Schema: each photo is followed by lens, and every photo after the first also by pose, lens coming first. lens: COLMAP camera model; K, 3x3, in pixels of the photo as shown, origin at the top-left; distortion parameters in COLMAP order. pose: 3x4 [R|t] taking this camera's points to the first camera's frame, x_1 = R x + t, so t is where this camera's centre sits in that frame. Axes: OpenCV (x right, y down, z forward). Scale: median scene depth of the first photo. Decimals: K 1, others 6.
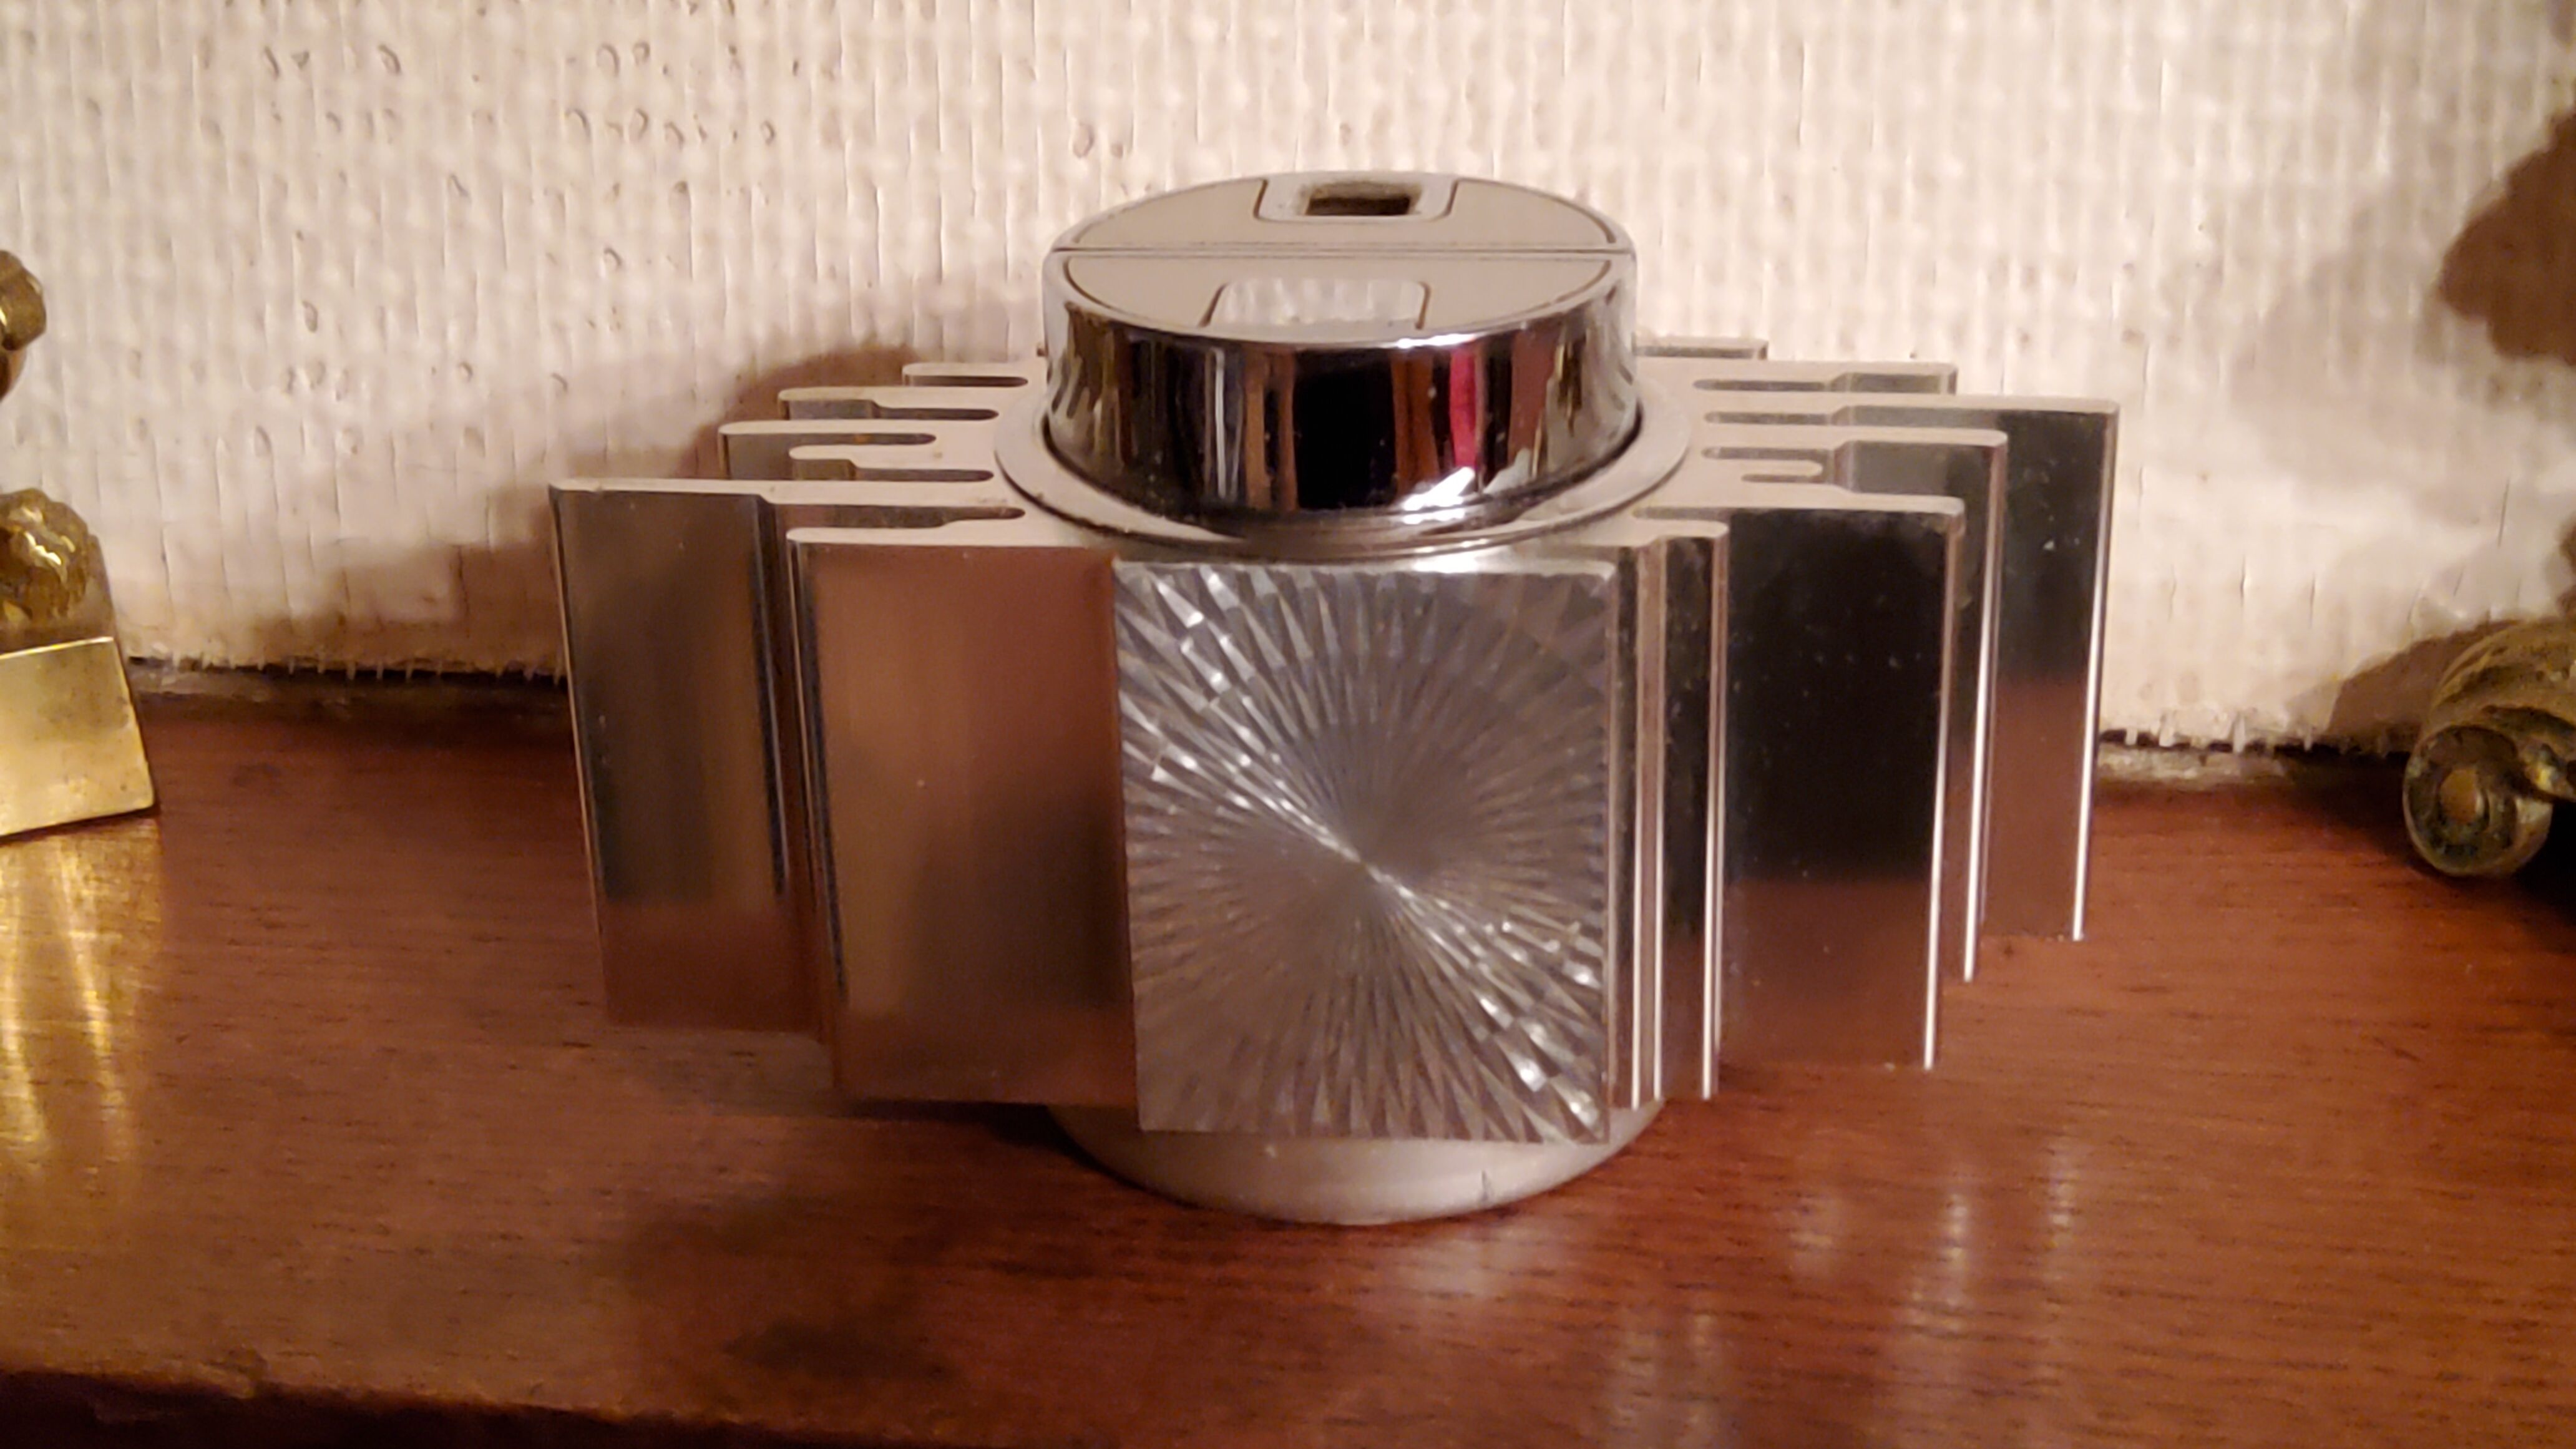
lens RADIAL K [[3921.0, 0, 1292.5], [0, 3921.0, 689.1], [0, 0, 1]] dist [0.083157, 0.000000]
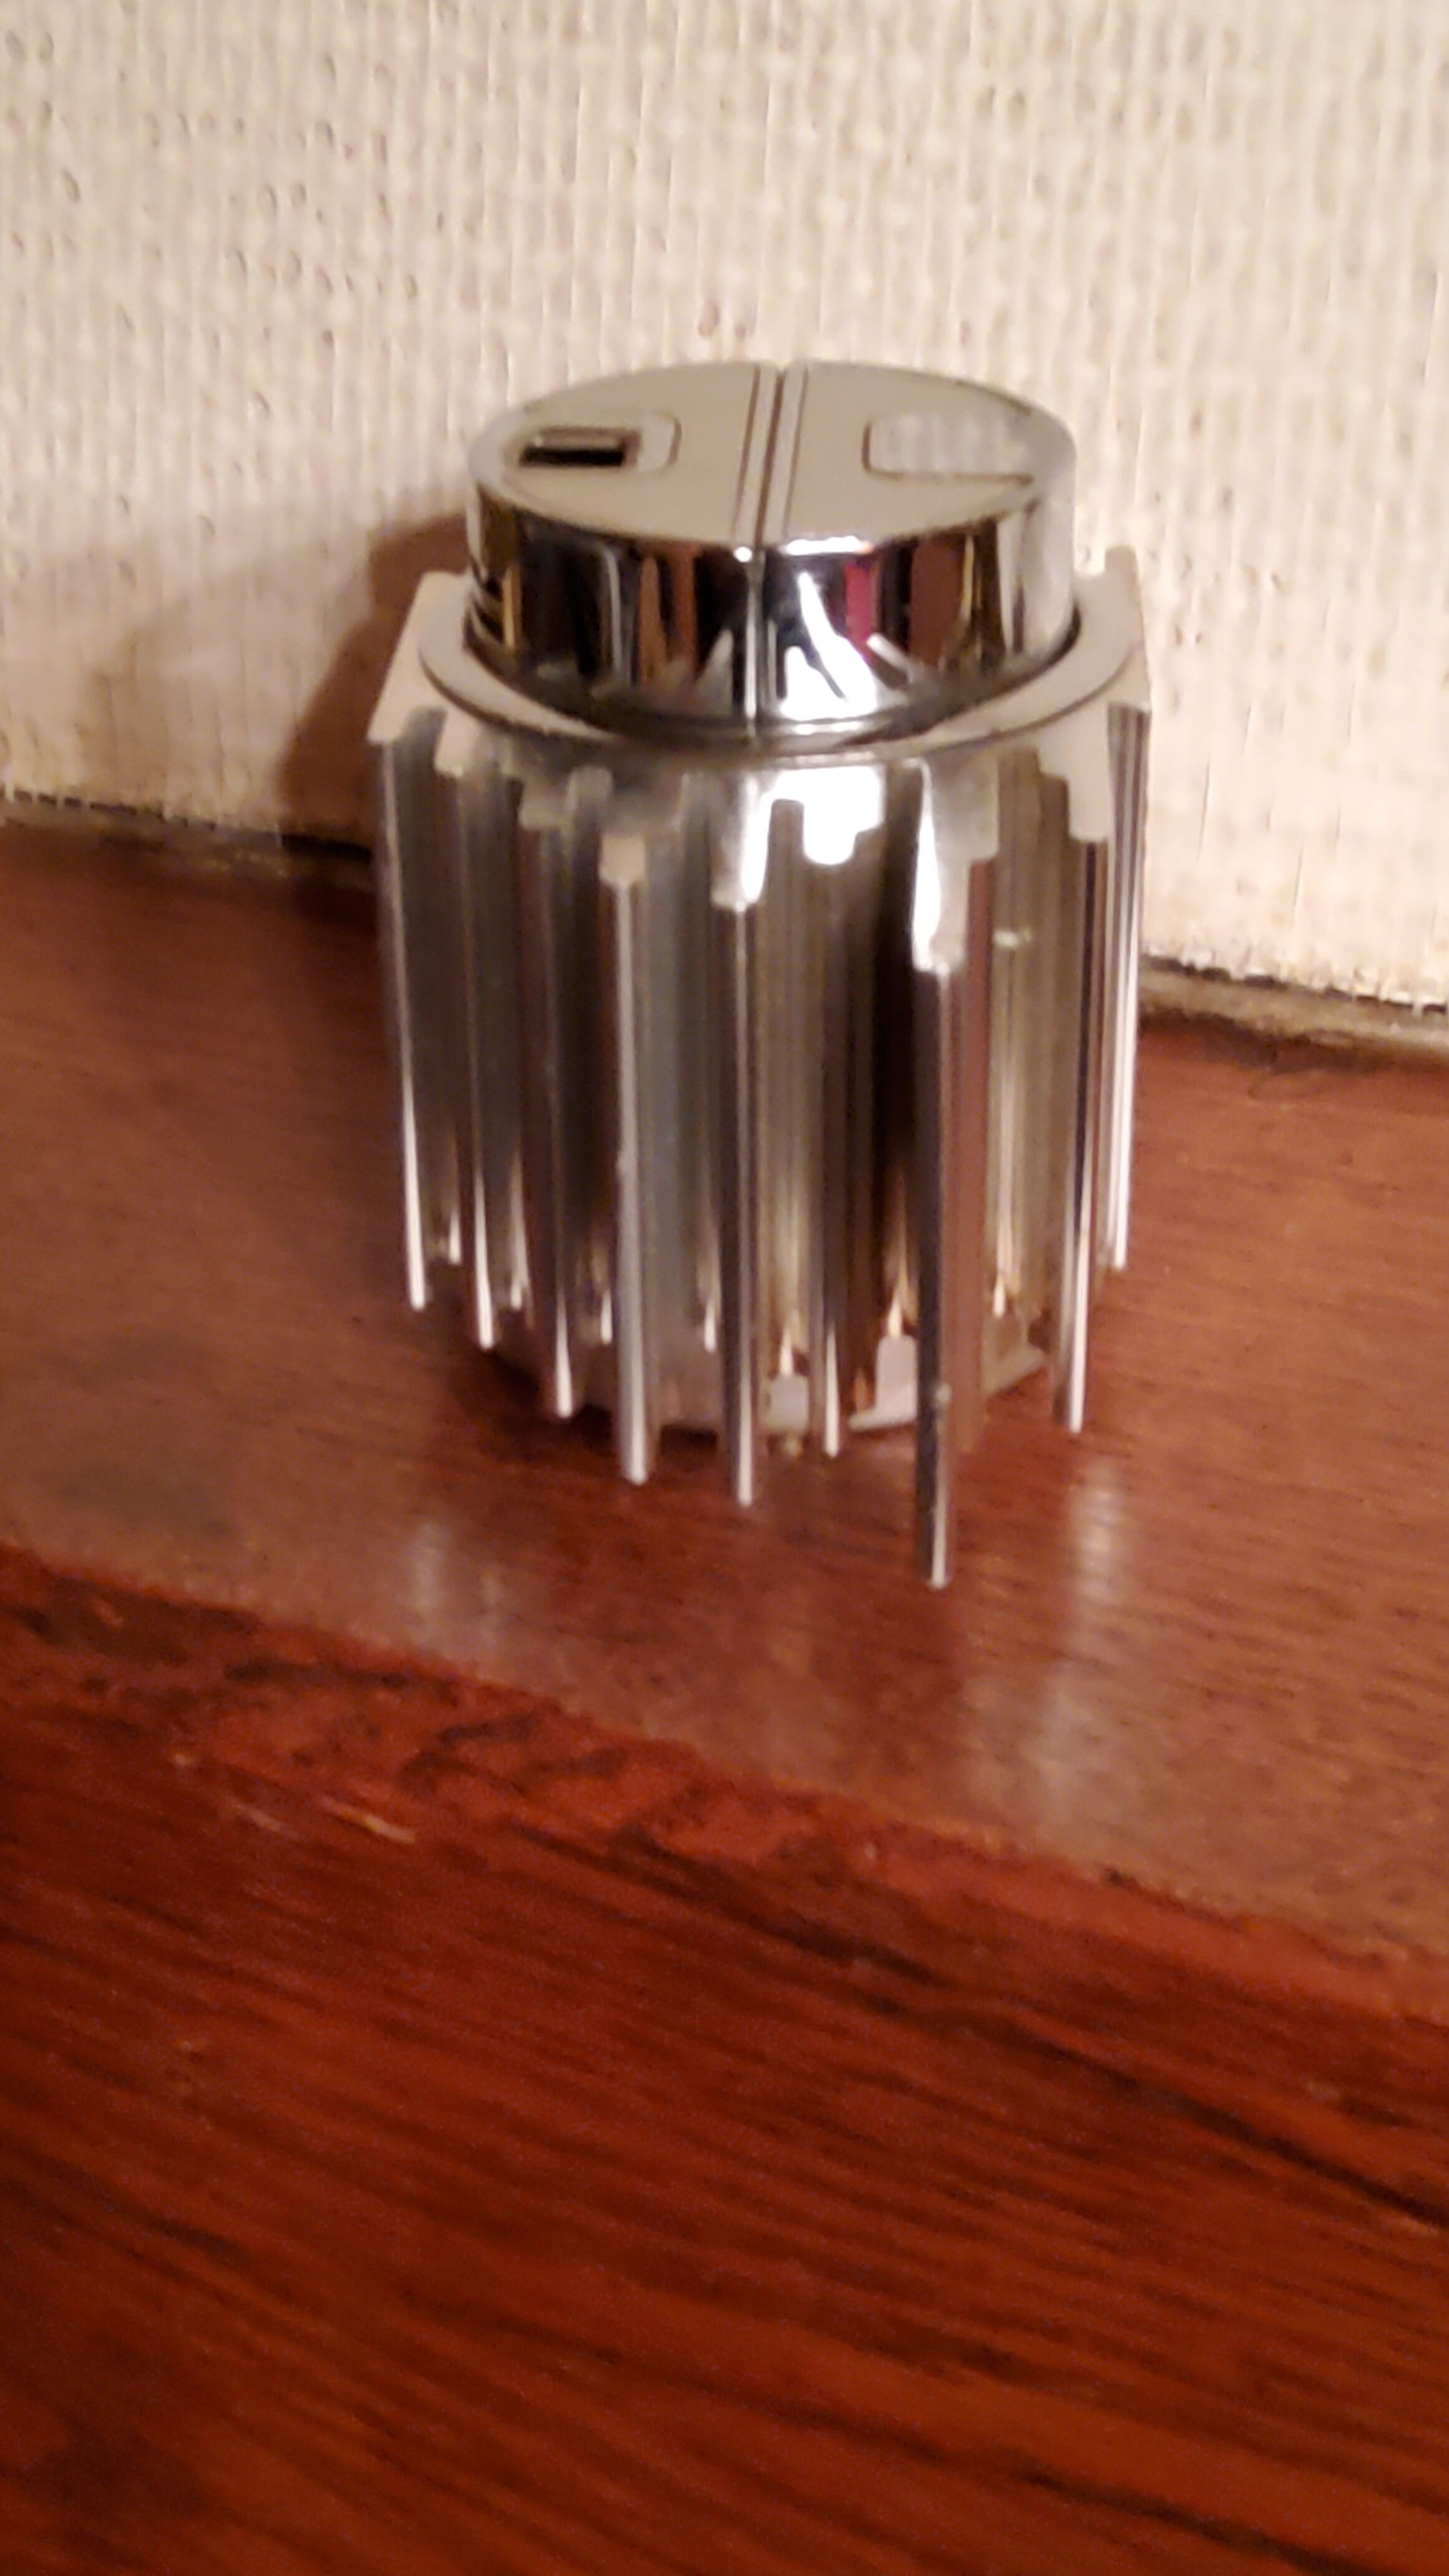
lens RADIAL K [[3921.0, 0, 748.4], [0, 3921.0, 1266.5], [0, 0, 1]] dist [0.083157, 0.000000]
pose [[0.972017, 0.124285, -0.199339, 0.185016], [-0.104012, 0.988566, 0.109172, -0.015427], [0.210628, -0.085383, 0.973830, 0.029426]]
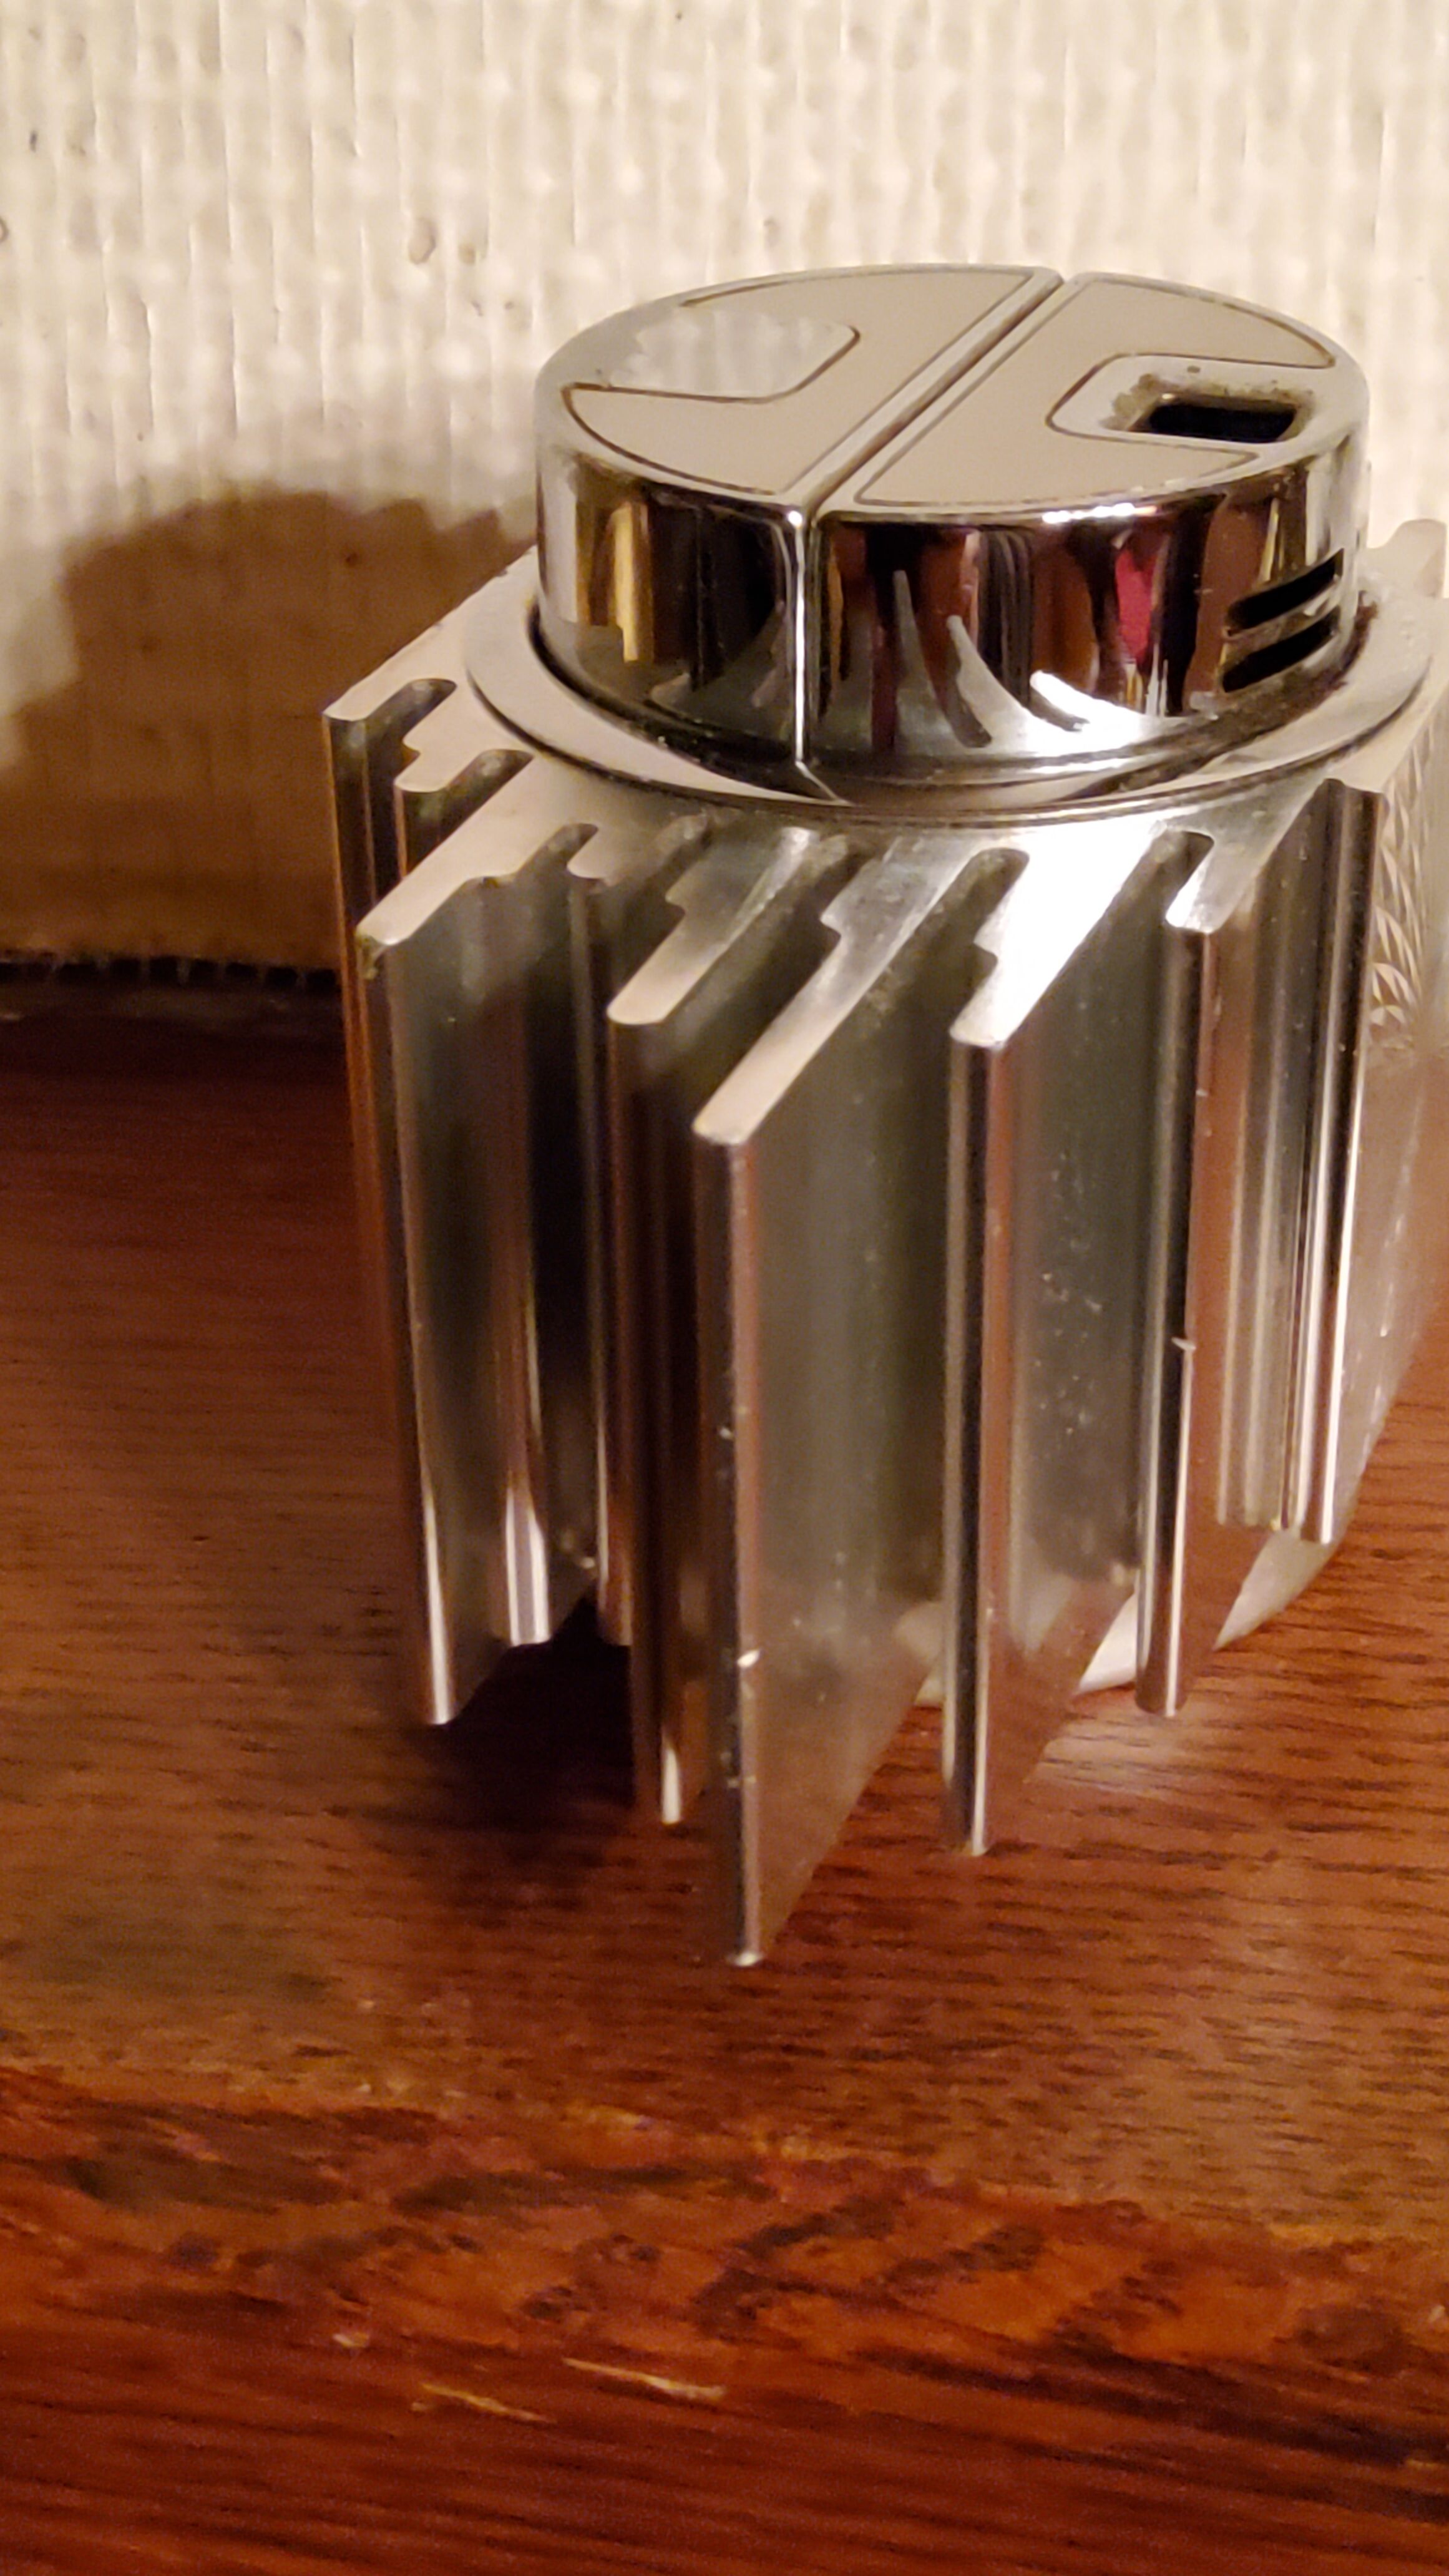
lens RADIAL K [[3921.0, 0, 752.2], [0, 3921.0, 1274.8], [0, 0, 1]] dist [0.083157, 0.000000]
pose [[0.998413, -0.014141, 0.054516, -0.034803], [0.008023, 0.993805, 0.110851, -0.026547], [-0.055746, -0.110238, 0.992341, 0.227678]]
